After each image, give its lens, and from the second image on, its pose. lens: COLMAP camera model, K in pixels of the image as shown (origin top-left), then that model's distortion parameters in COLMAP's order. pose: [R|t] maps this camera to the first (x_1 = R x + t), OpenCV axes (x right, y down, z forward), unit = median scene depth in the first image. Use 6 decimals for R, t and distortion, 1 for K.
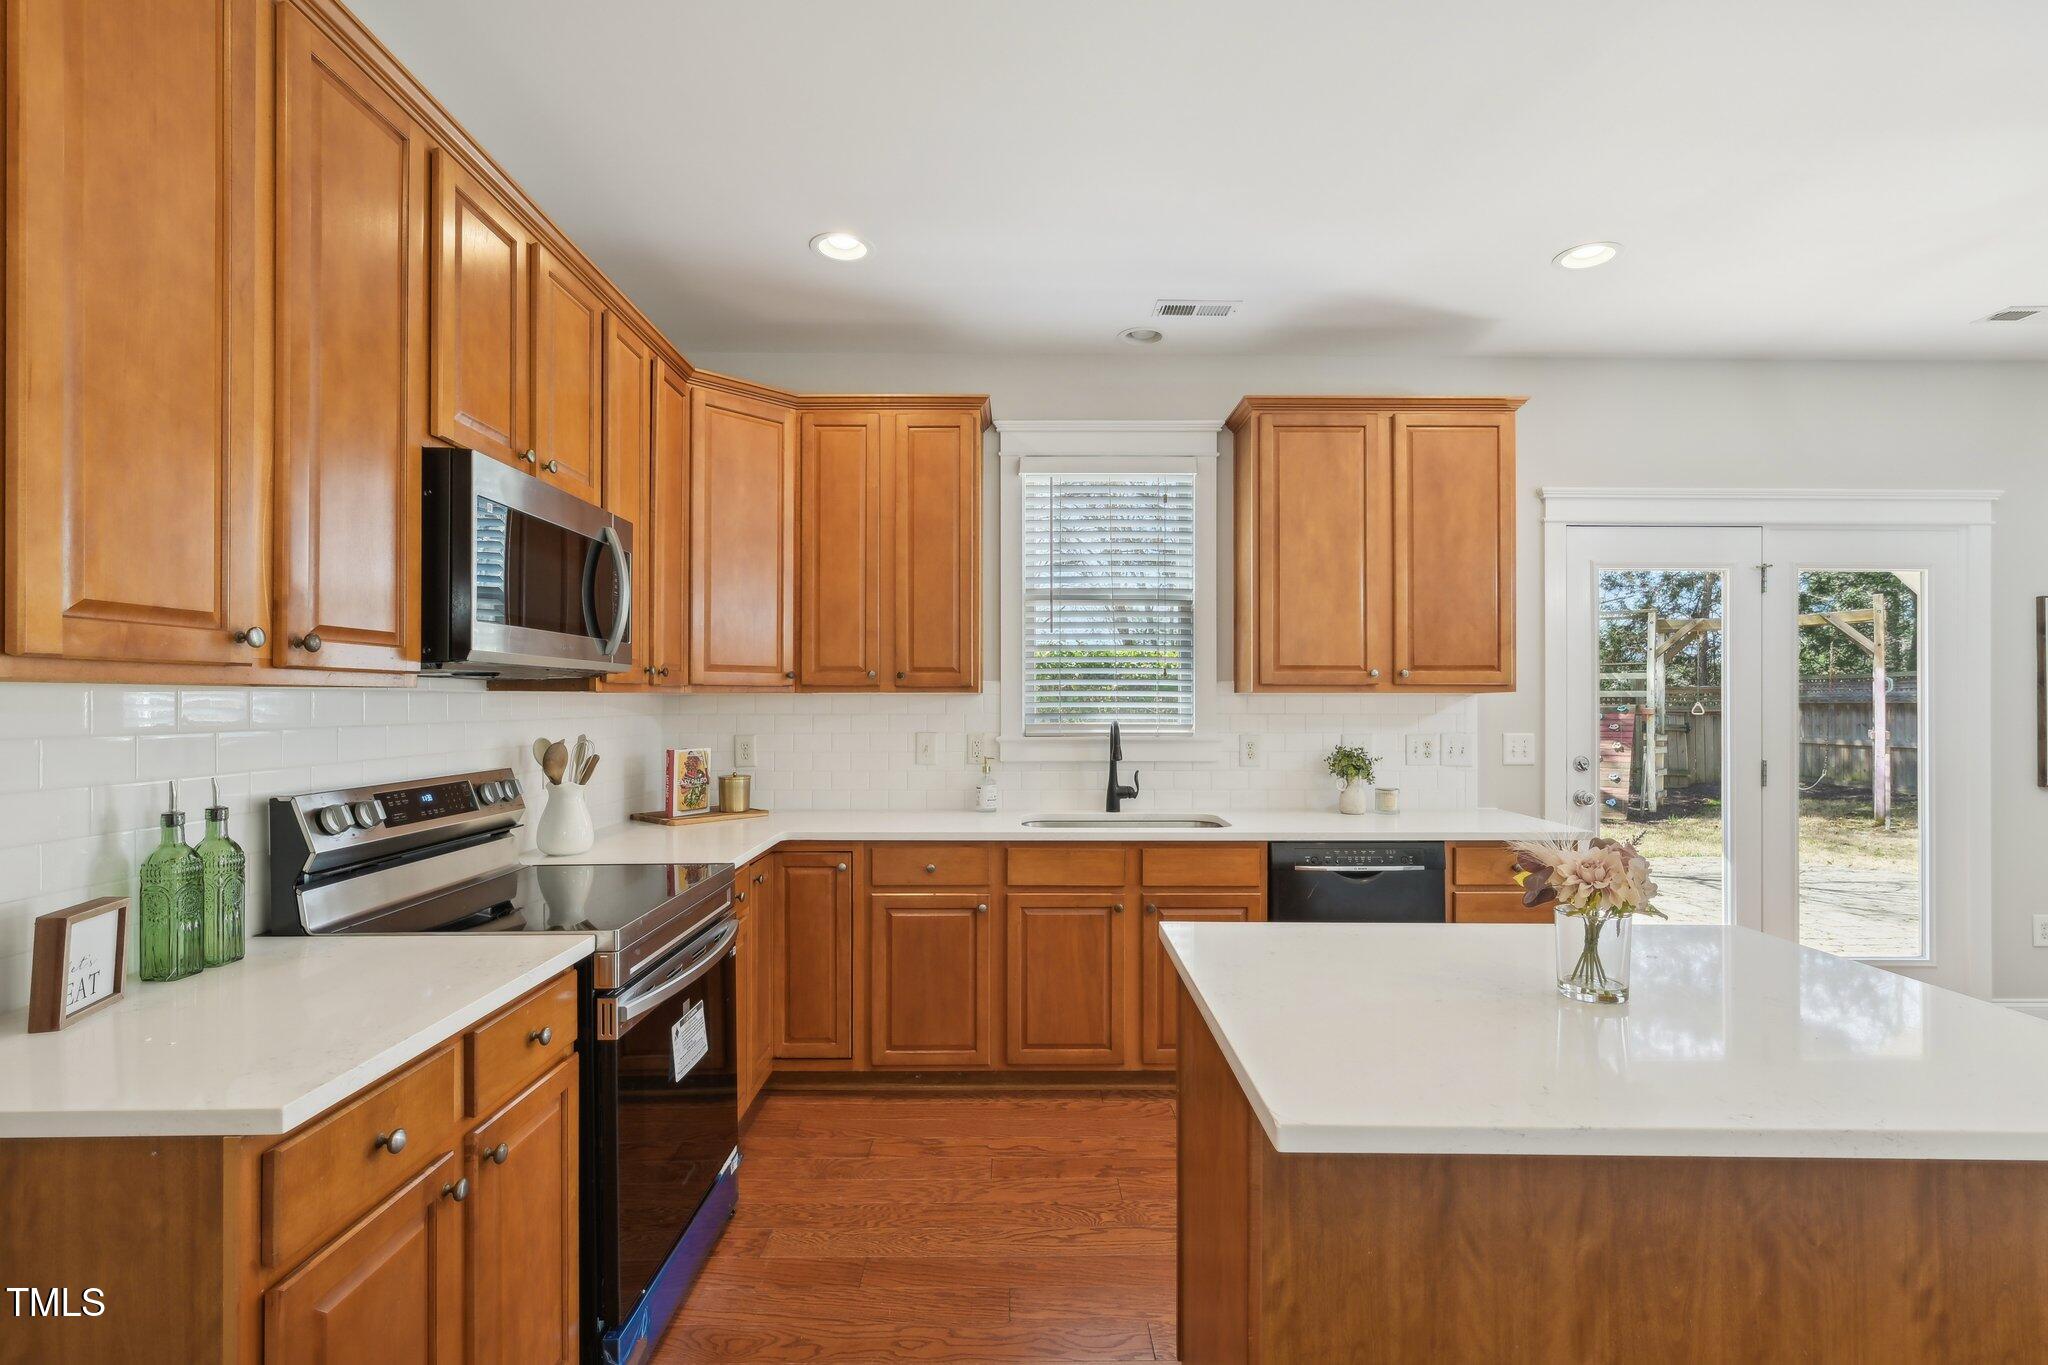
lens RADIAL K [[923.0, 0, 1019.4], [0, 923.0, 699.1], [0, 0, 1]] dist [-0.005091, 0.001810]
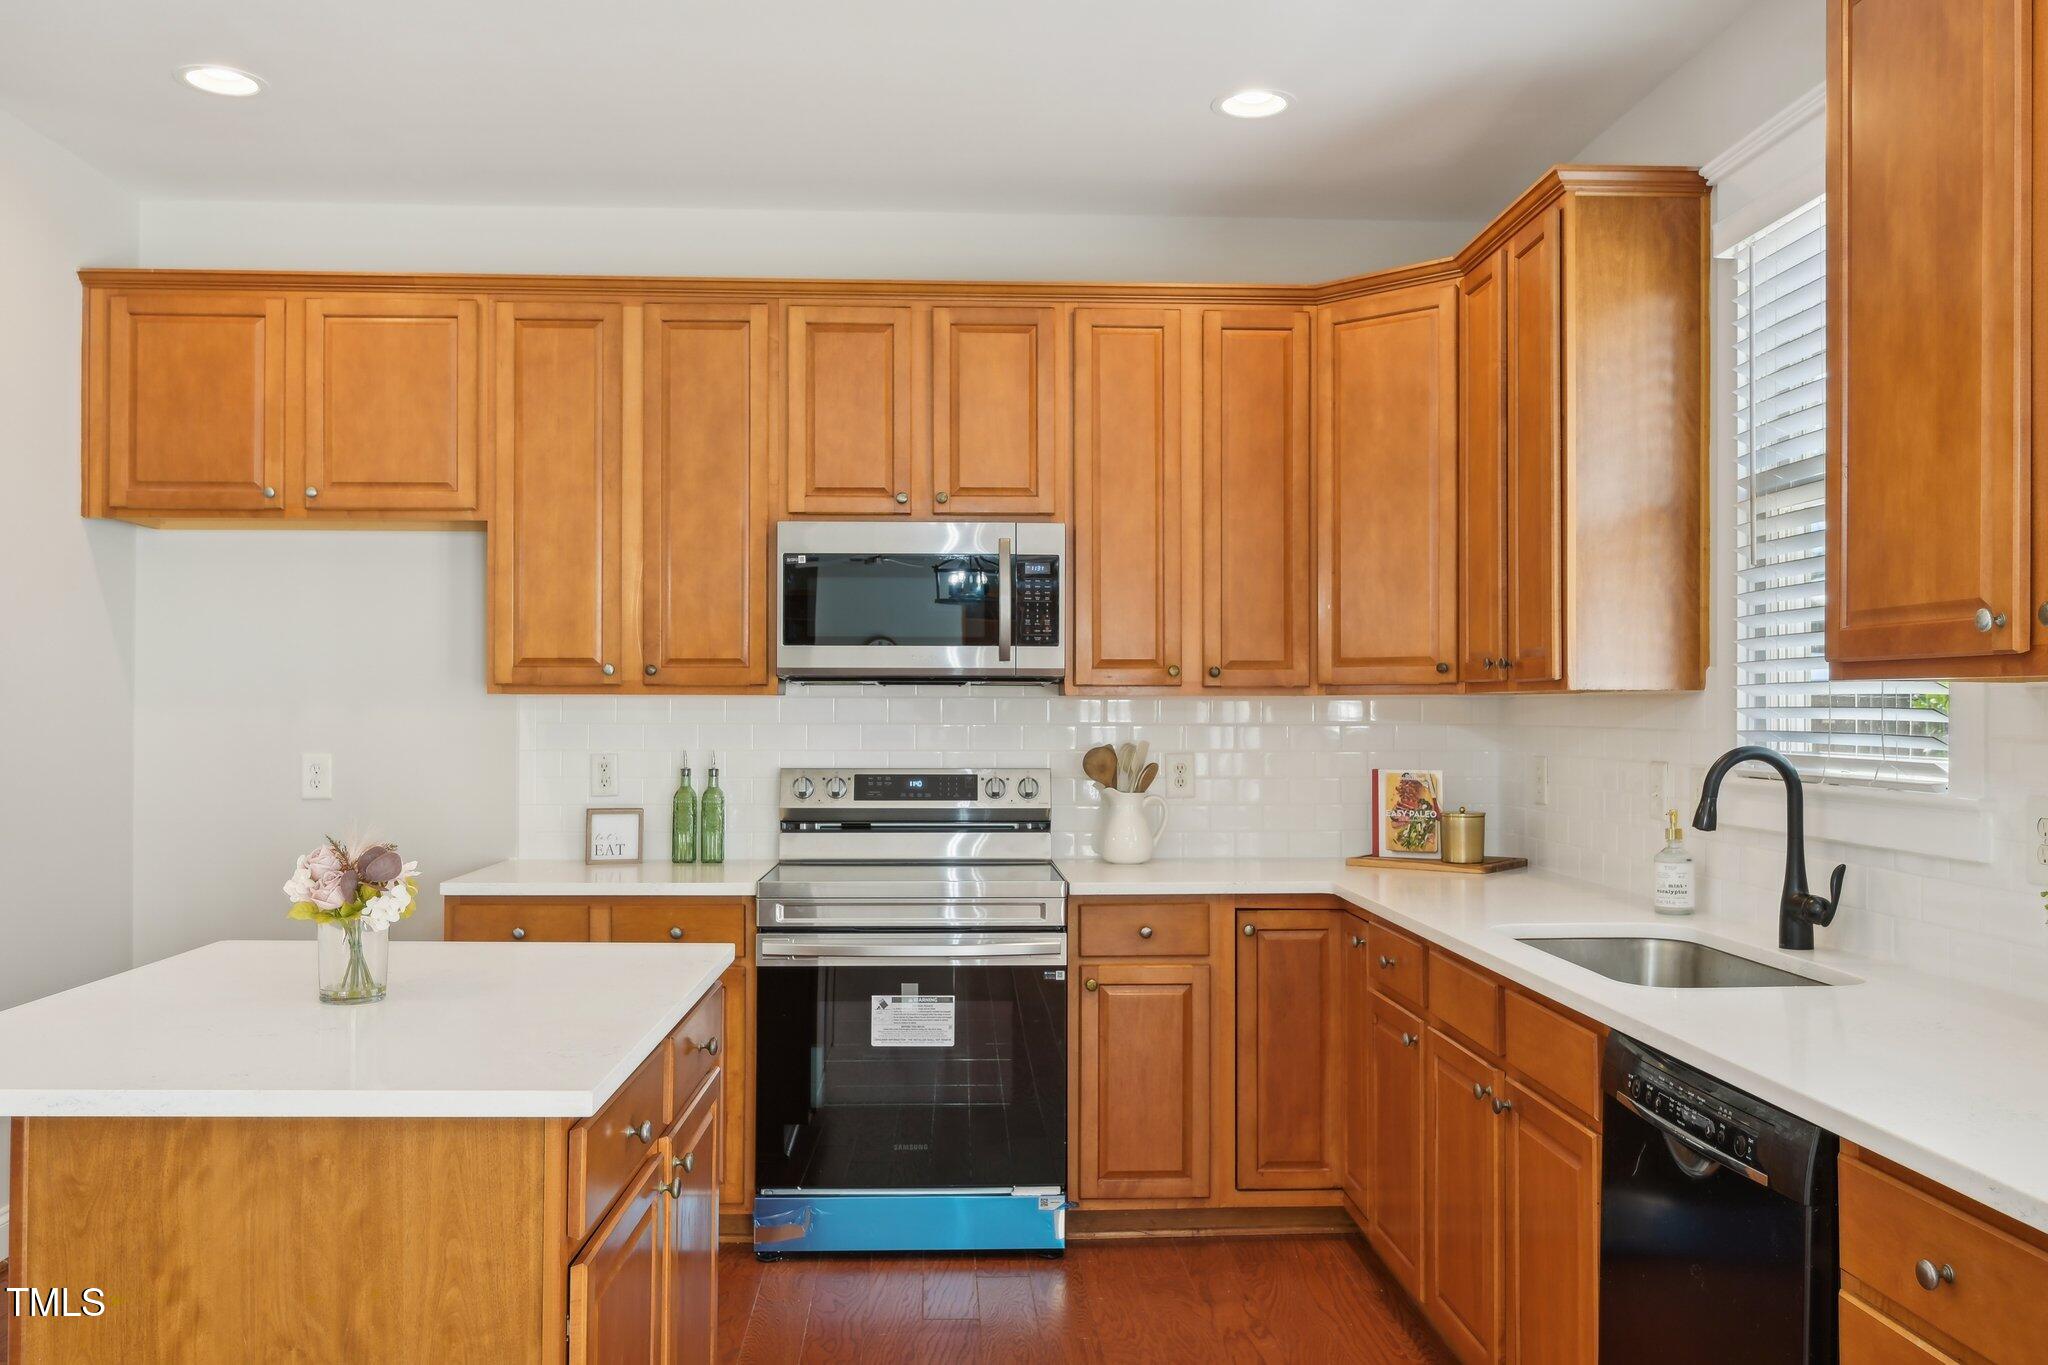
lens RADIAL K [[1660.1, 0, 1014.5], [0, 1660.1, 688.6], [0, 0, 1]] dist [0.009494, -0.005863]
pose [[0.043503, -0.012390, -0.998976, 1.050405], [-0.000812, 0.999922, -0.012437, 0.005143], [0.999053, 0.001352, 0.043489, 0.678734]]
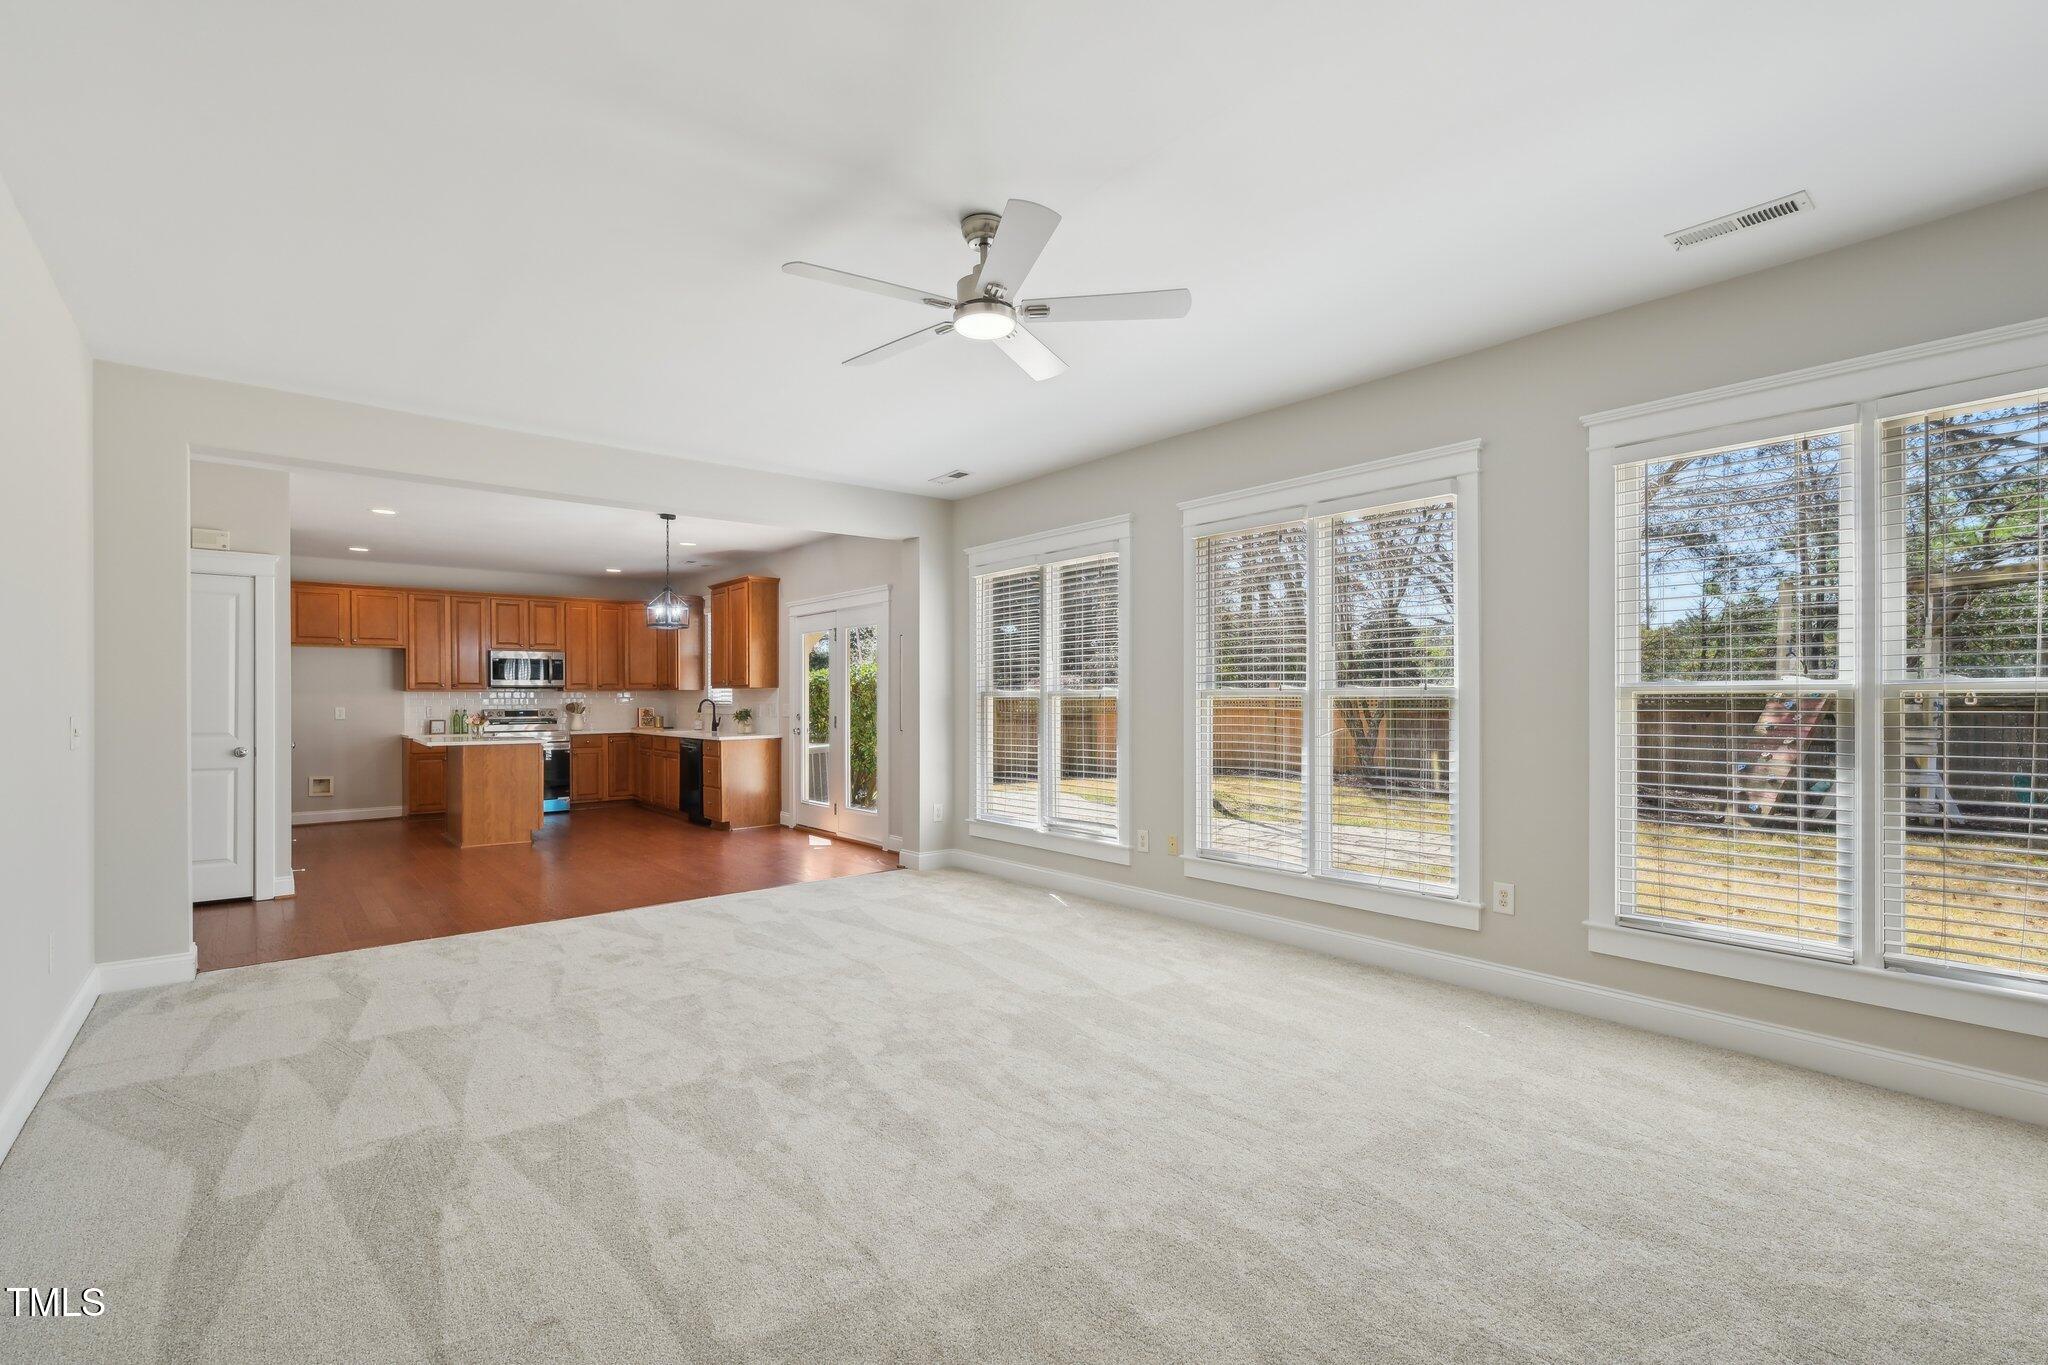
lens RADIAL K [[923.0, 0, 1032.6], [0, 923.0, 695.7], [0, 0, 1]] dist [-0.005091, 0.001810]
pose [[0.641444, -0.005100, -0.767153, 3.392194], [0.007886, 0.999969, -0.000055, 0.023790], [0.767129, -0.006014, 0.641465, -0.079182]]
